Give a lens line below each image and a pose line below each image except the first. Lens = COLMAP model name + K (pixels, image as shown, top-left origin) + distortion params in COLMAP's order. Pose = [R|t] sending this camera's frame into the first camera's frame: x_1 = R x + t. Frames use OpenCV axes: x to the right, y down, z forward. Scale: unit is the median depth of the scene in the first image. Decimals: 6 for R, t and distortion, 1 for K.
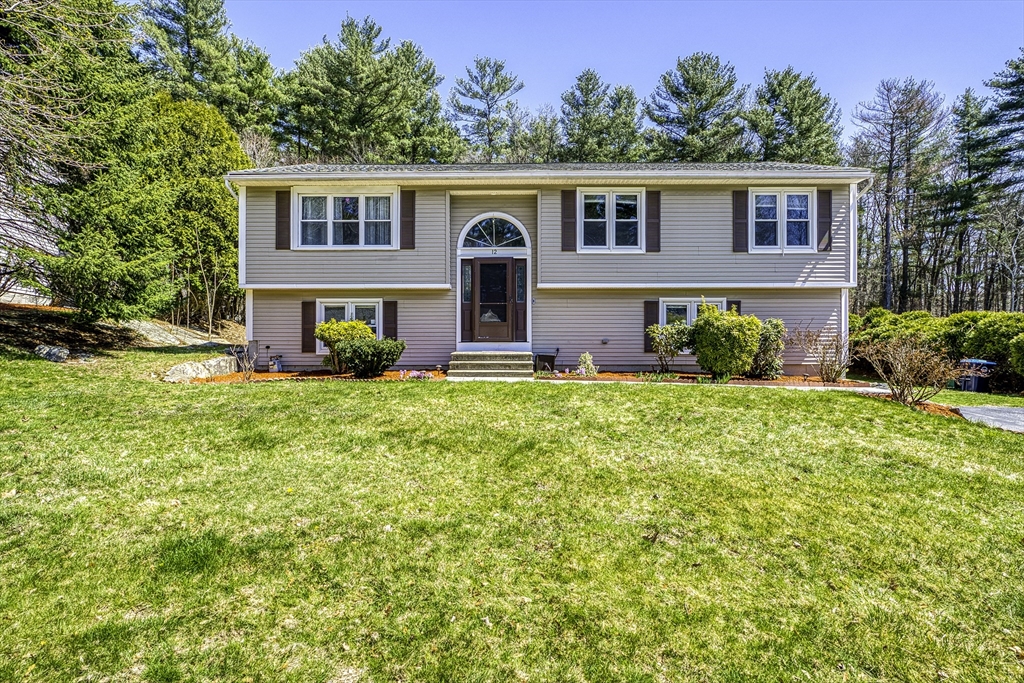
lens RADIAL K [[492.2, 0, 506.9], [0, 492.2, 344.3], [0, 0, 1]] dist [0.000583, 0.002614]
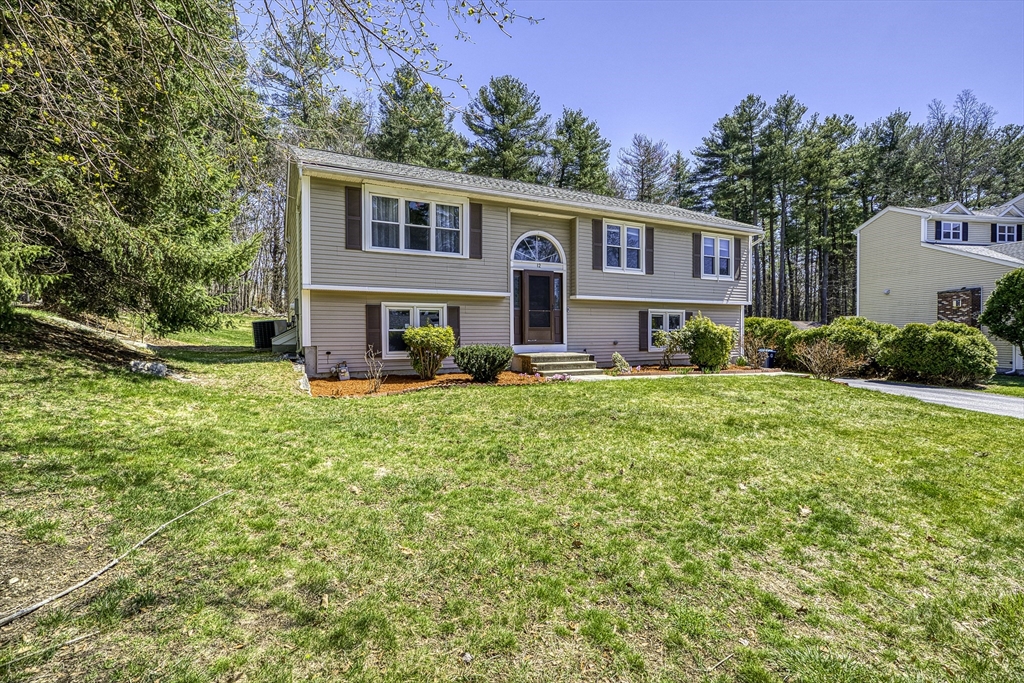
lens RADIAL K [[492.2, 0, 513.1], [0, 492.2, 346.6], [0, 0, 1]] dist [0.000583, 0.002614]
pose [[0.881296, -0.014091, 0.472354, -0.630687], [0.004446, 0.999758, 0.021528, -0.025184], [-0.472543, -0.016873, 0.881146, 0.018994]]
